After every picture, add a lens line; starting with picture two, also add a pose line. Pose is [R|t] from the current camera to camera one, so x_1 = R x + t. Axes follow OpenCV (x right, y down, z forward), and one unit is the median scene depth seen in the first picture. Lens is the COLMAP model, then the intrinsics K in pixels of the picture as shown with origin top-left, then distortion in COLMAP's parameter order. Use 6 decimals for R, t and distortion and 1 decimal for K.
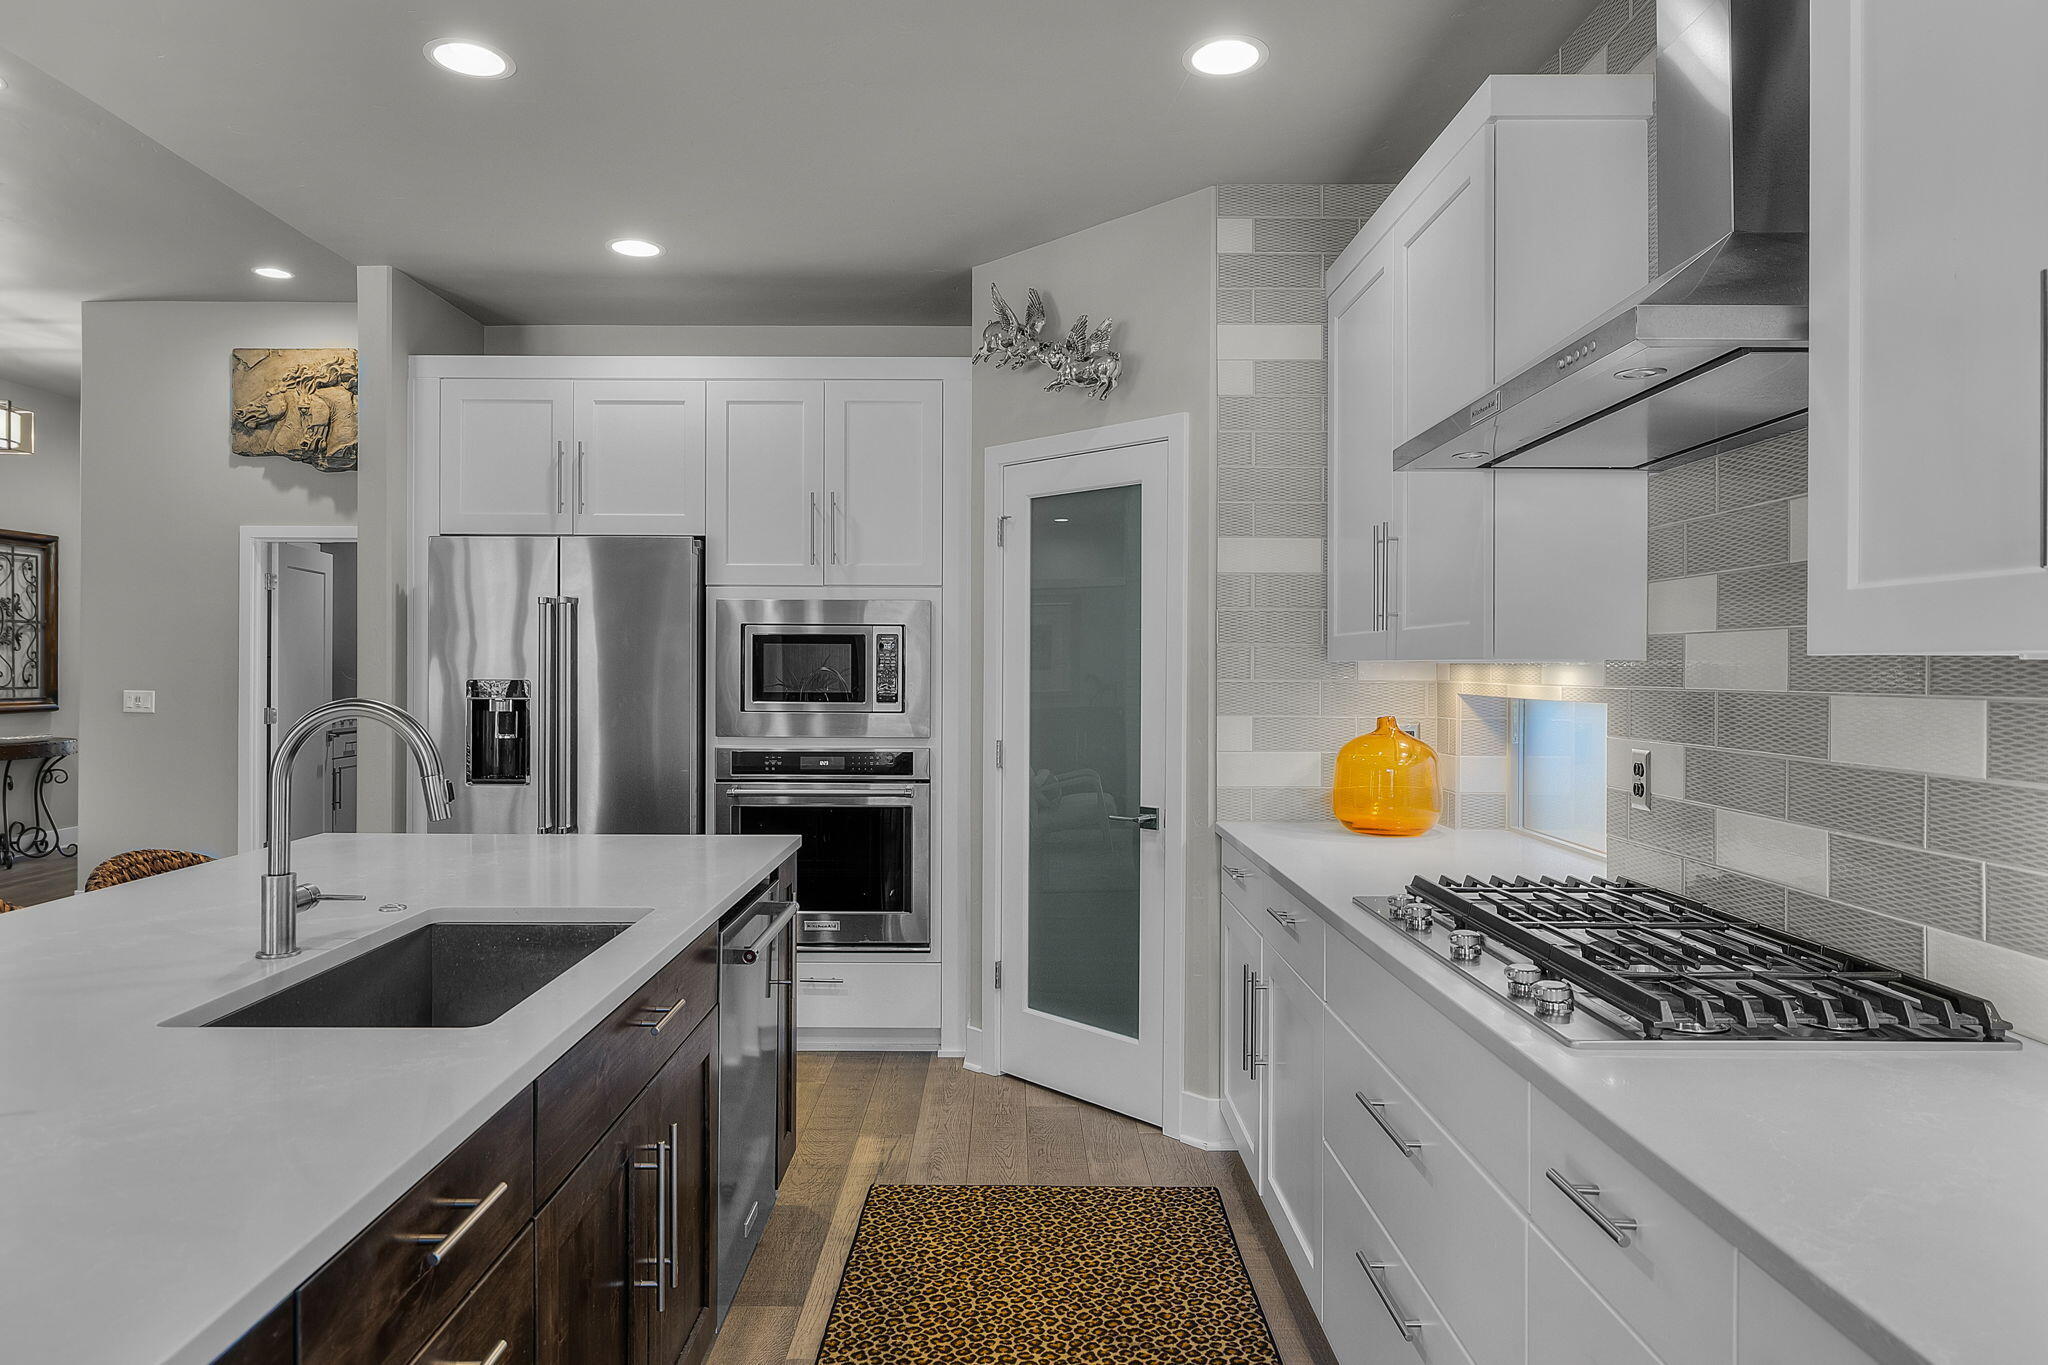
lens RADIAL K [[1244.0, 0, 1016.8], [0, 1244.0, 657.0], [0, 0, 1]] dist [0.007346, 0.003032]
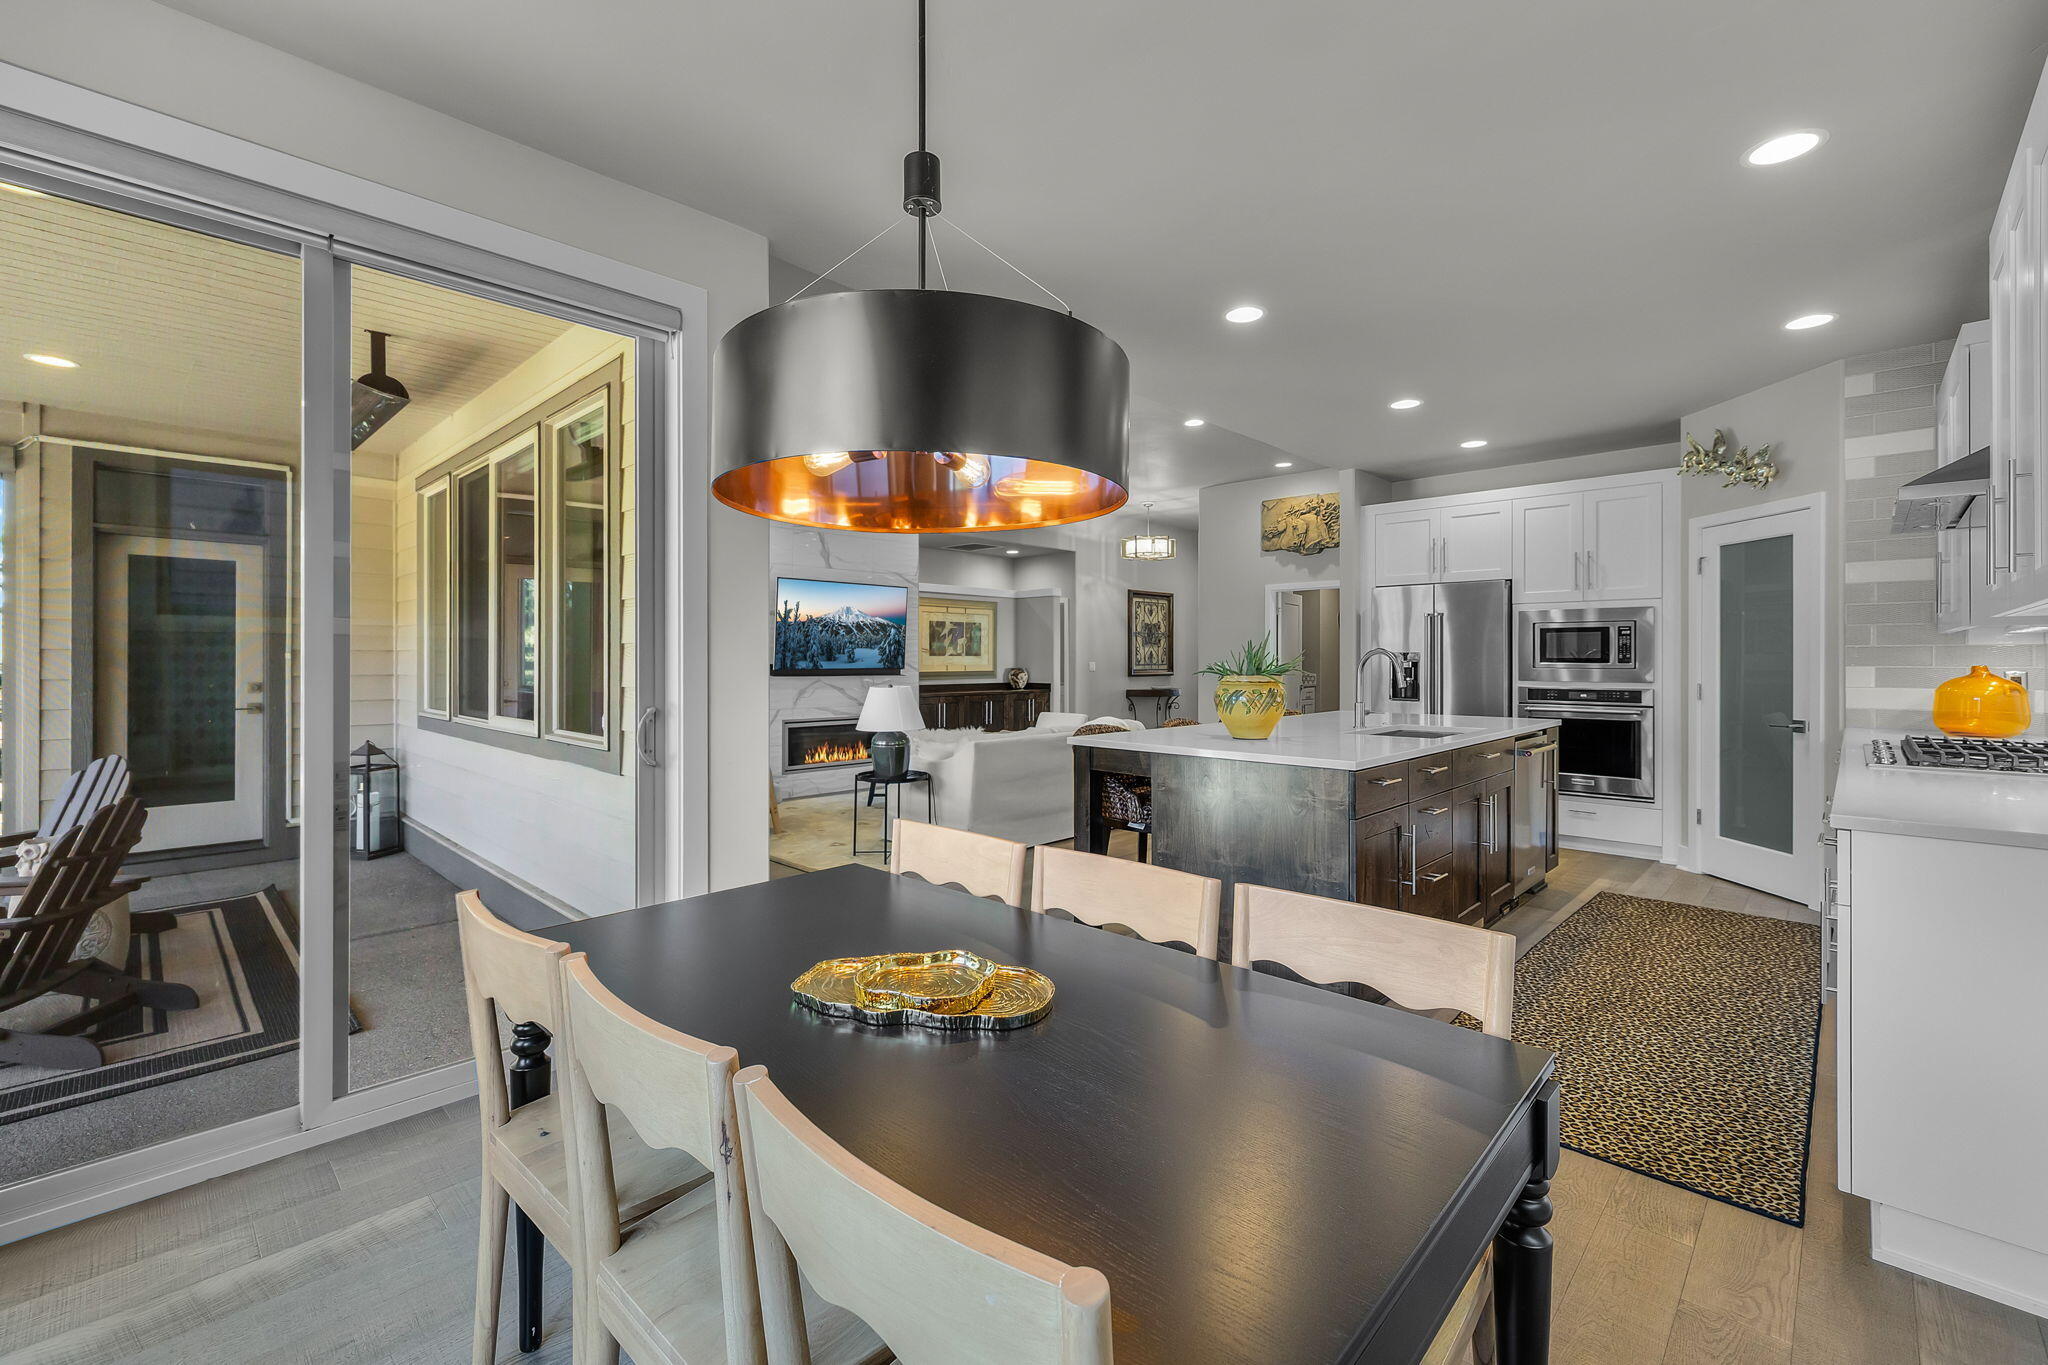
lens RADIAL K [[868.0, 0, 1002.3], [0, 868.0, 656.8], [0, 0, 1]] dist [0.000627, -0.000200]
pose [[0.709633, -0.003504, -0.704563, 0.149607], [0.004089, 0.999991, -0.000854, 0.024944], [0.704559, -0.002275, 0.709641, -0.562385]]
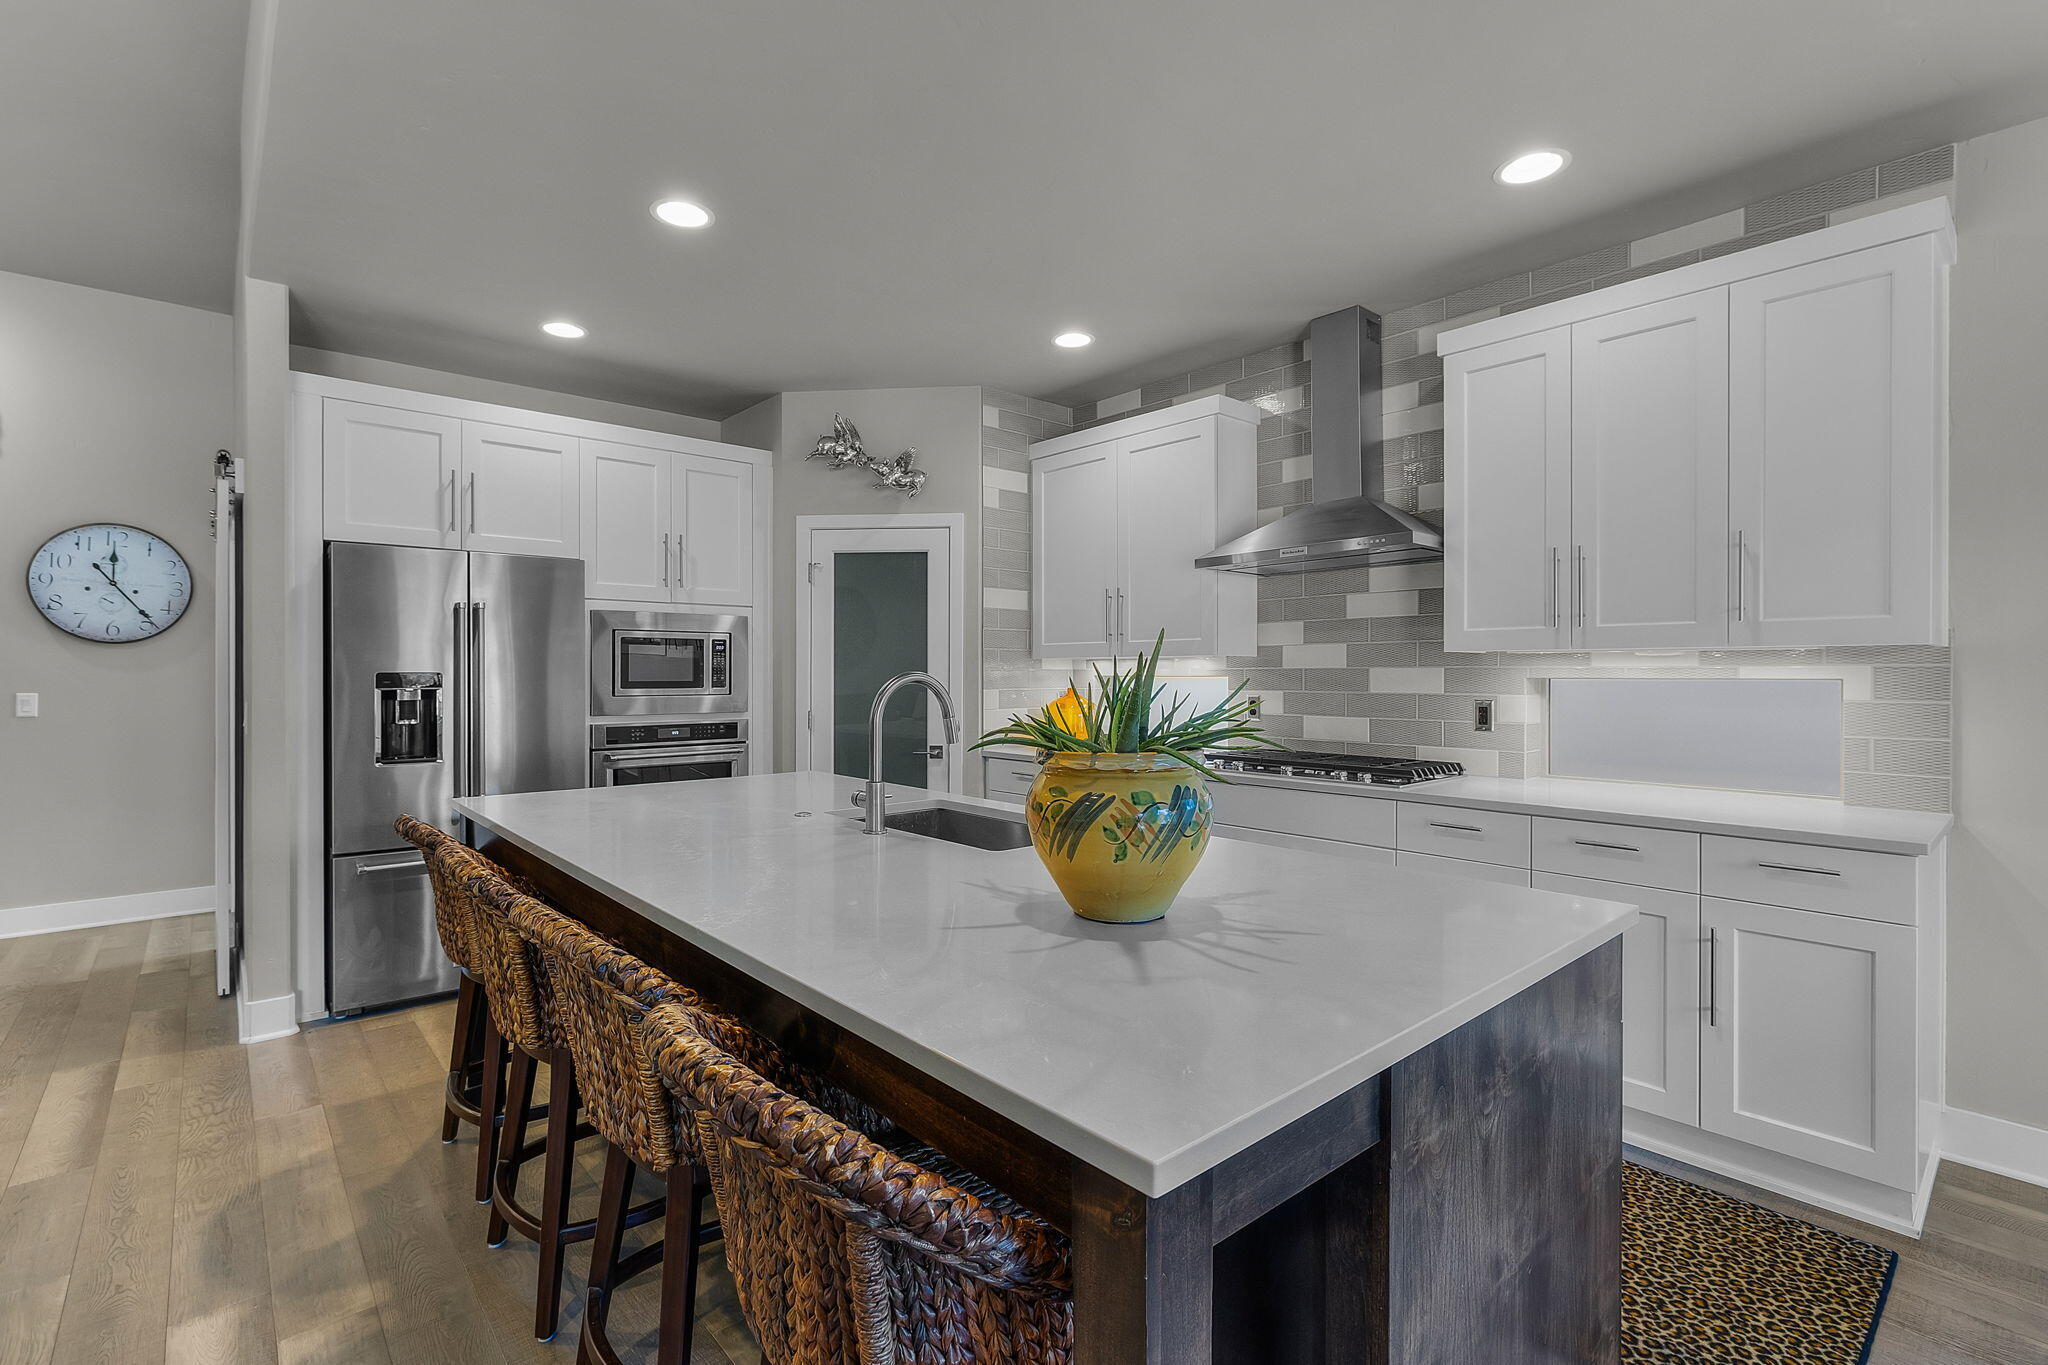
lens RADIAL K [[910.3, 0, 1018.3], [0, 910.3, 673.5], [0, 0, 1]] dist [-0.002503, -0.000012]
pose [[0.754460, -0.005089, 0.656327, -0.536163], [-0.000955, 0.999960, 0.008852, 0.011126], [-0.656346, -0.007305, 0.754425, -0.000117]]
